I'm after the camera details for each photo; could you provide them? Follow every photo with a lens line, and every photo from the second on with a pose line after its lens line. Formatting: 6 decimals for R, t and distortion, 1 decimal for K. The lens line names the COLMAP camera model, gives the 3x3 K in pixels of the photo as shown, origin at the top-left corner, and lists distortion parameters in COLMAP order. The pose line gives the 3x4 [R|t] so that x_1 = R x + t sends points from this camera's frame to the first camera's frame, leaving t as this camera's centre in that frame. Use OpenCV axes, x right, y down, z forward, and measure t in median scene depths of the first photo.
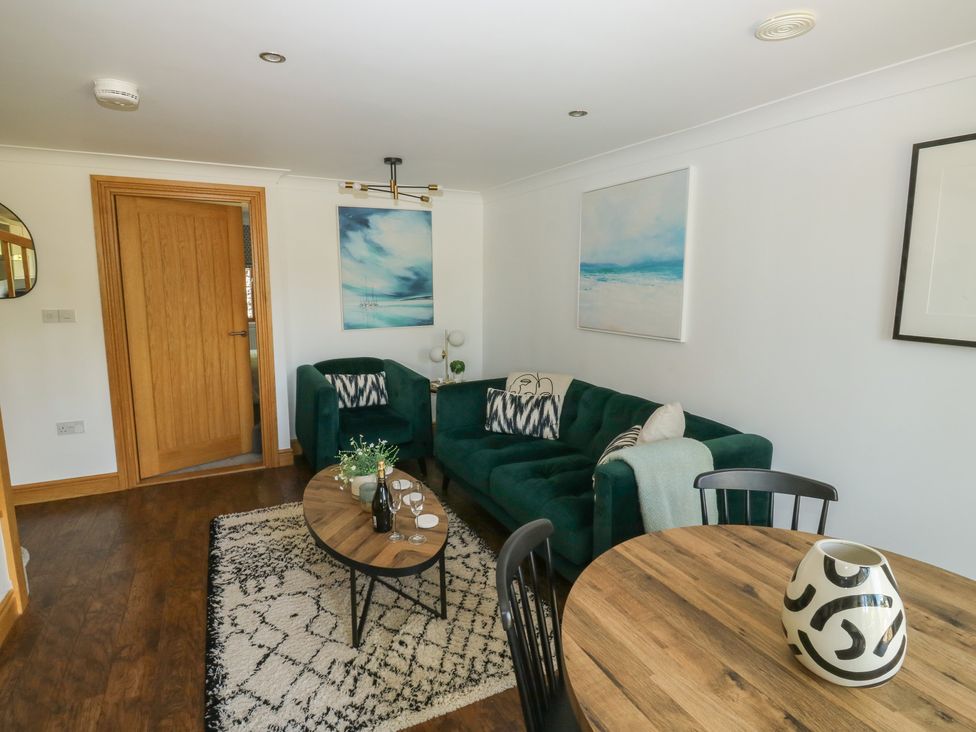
lens RADIAL K [[526.9, 0, 489.6], [0, 526.9, 355.5], [0, 0, 1]] dist [0.006736, -0.015987]
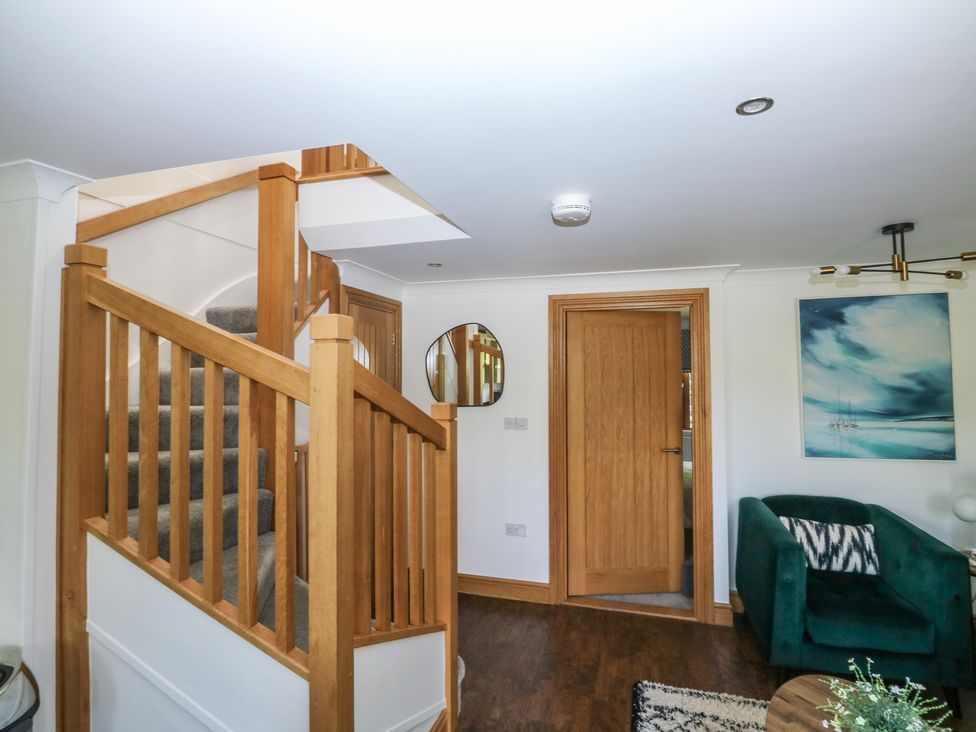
lens RADIAL K [[526.9, 0, 489.6], [0, 526.9, 355.5], [0, 0, 1]] dist [0.006736, -0.015987]
pose [[0.726148, -0.034356, -0.686680, -0.086440], [-0.093694, 0.984489, -0.148335, -0.040194], [0.681125, 0.172050, 0.711665, 0.134907]]
